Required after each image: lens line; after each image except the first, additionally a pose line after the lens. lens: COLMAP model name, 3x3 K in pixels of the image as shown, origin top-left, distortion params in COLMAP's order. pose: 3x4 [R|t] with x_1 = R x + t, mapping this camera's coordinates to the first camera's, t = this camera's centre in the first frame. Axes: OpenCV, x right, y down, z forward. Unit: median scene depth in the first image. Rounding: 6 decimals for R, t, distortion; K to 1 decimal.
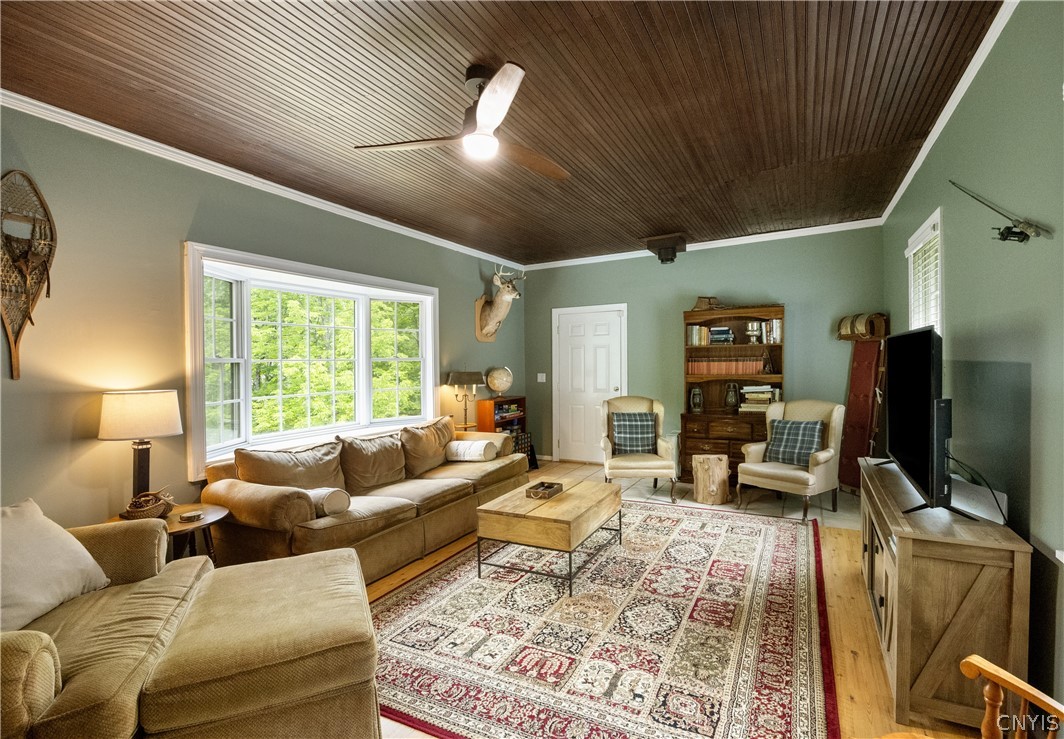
lens RADIAL K [[545.8, 0, 534.5], [0, 545.8, 369.7], [0, 0, 1]] dist [-0.004310, -0.000596]
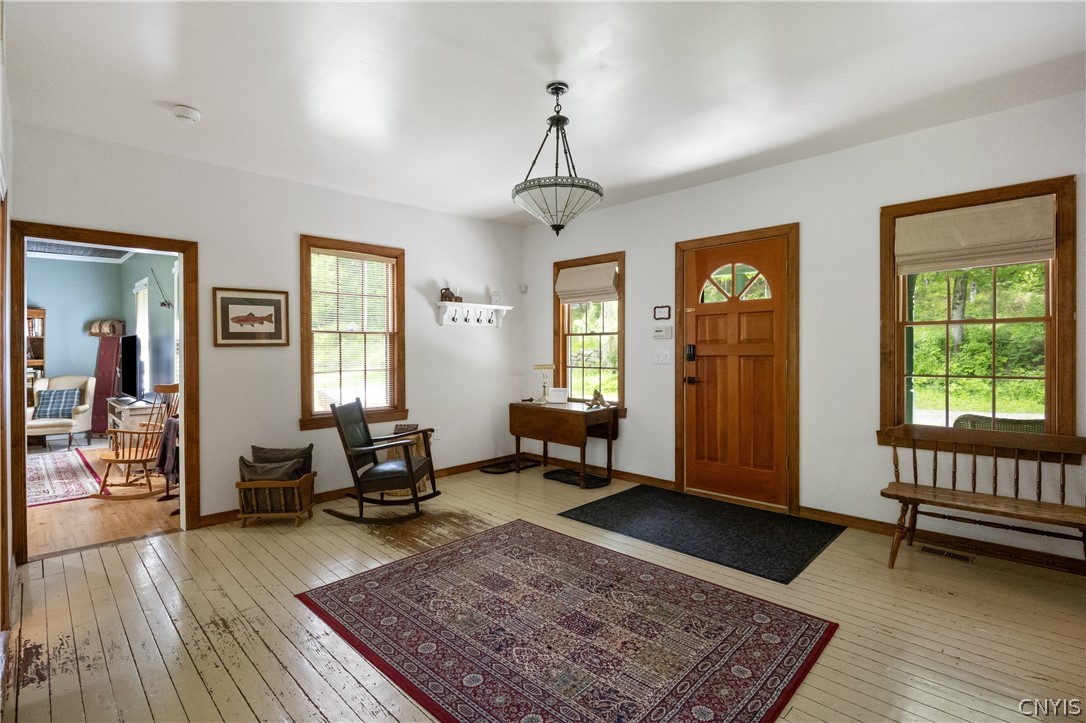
lens RADIAL K [[504.8, 0, 539.7], [0, 504.8, 354.6], [0, 0, 1]] dist [-0.025267, -0.000166]
pose [[0.298745, 0.002803, 0.954329, -1.082773], [0.007366, 0.999959, -0.005243, 0.037038], [-0.954305, 0.008596, 0.298712, -1.720606]]
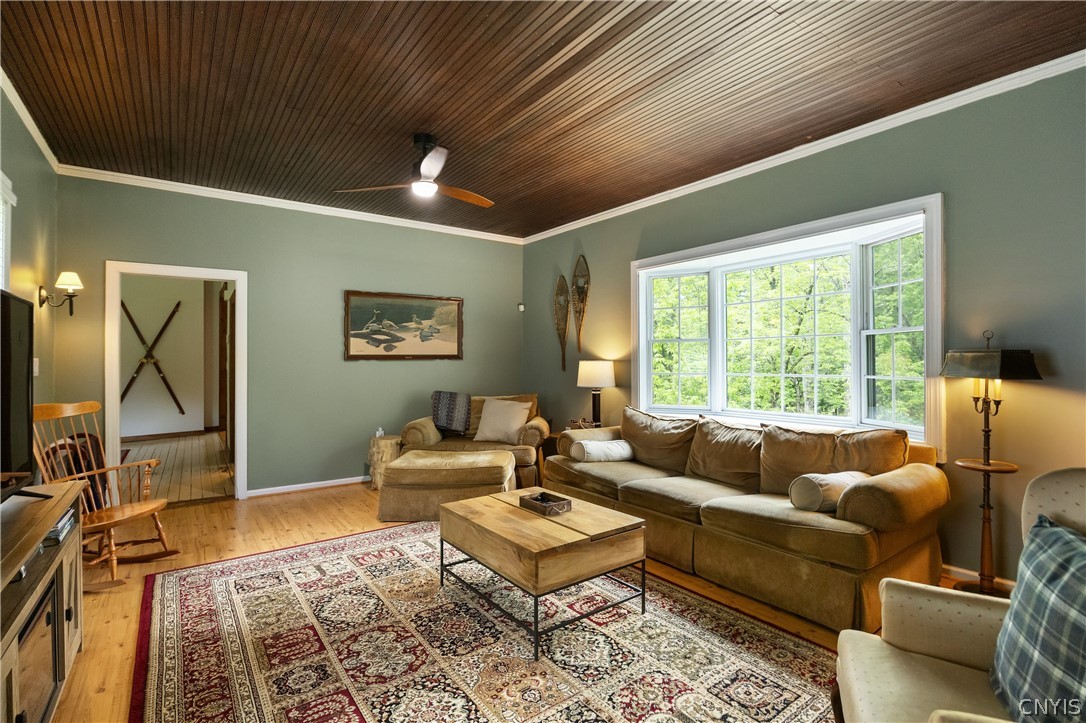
lens RADIAL K [[504.8, 0, 551.1], [0, 504.8, 353.3], [0, 0, 1]] dist [-0.025267, -0.000166]
pose [[-0.451781, 0.001741, -0.892127, 0.712616], [-0.003272, 0.999988, 0.003608, 0.010267], [0.892123, 0.004549, -0.451770, 1.470454]]
